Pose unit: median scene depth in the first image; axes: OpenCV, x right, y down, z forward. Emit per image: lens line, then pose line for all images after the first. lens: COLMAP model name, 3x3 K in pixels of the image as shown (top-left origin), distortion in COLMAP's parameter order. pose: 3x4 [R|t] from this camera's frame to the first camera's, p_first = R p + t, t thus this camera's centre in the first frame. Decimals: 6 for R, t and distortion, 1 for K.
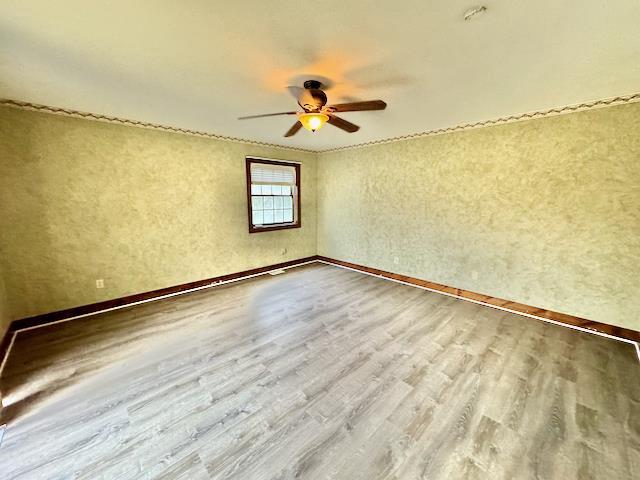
lens RADIAL K [[254.3, 0, 320.0], [0, 254.3, 240.0], [0, 0, 1]] dist [-0.003020, -0.000010]
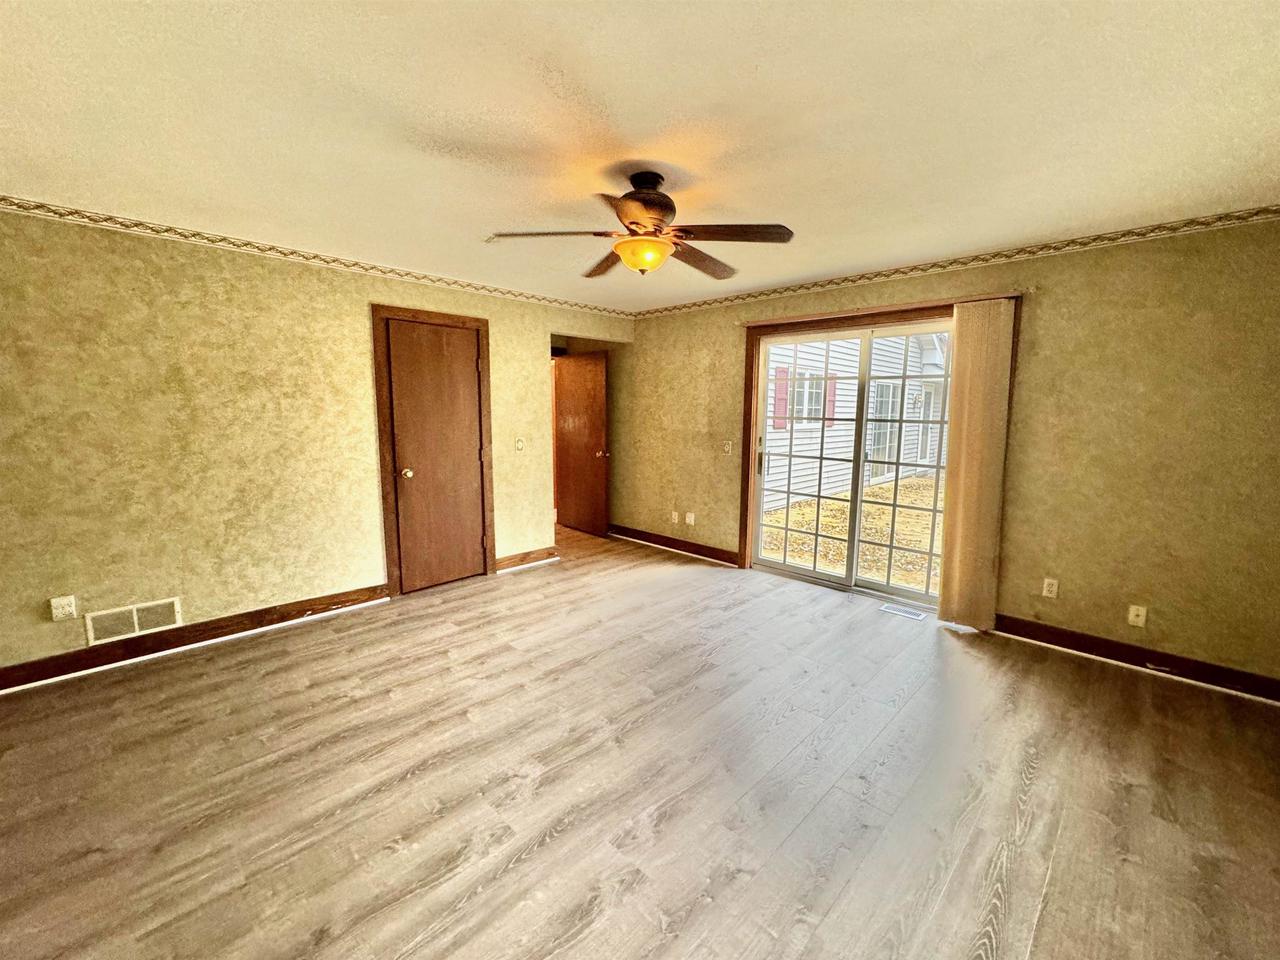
lens RADIAL K [[508.5, 0, 640.0], [0, 508.5, 480.0], [0, 0, 1]] dist [-0.003020, -0.000010]
pose [[-0.999469, -0.005718, -0.032065, 0.010000], [-0.015294, 0.951576, 0.307032, -0.334702], [0.028757, 0.307359, -0.951159, 1.985007]]
